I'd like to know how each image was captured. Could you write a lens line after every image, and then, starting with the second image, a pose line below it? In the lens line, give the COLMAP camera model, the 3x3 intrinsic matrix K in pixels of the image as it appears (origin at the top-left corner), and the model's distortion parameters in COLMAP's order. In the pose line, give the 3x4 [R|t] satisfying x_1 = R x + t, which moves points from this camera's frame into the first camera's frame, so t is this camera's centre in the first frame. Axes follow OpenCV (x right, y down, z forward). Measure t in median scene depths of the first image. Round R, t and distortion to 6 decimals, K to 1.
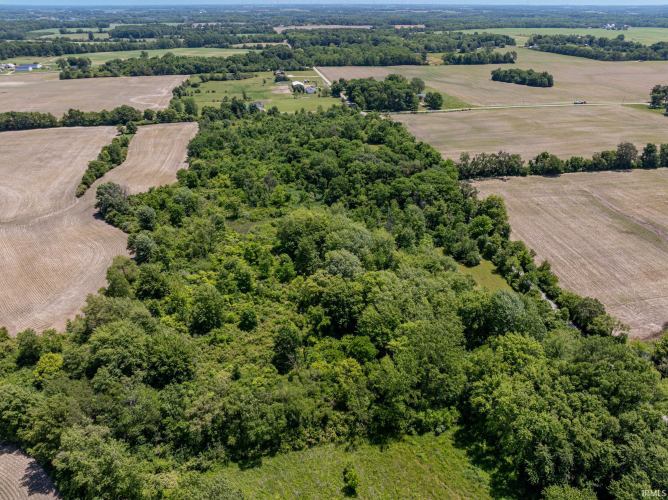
lens RADIAL K [[466.7, 0, 333.9], [0, 466.7, 252.1], [0, 0, 1]] dist [-0.031324, 0.016759]
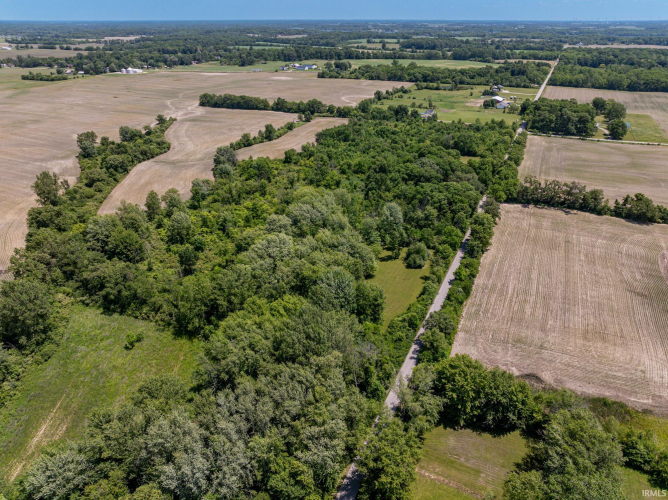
lens RADIAL K [[466.7, 0, 334.3], [0, 466.7, 248.7], [0, 0, 1]] dist [-0.031324, 0.016759]
pose [[0.817436, 0.255468, -0.516271, 0.222122], [-0.272283, 0.961187, 0.044509, -0.003387], [0.507603, 0.104189, 0.855268, 0.008166]]
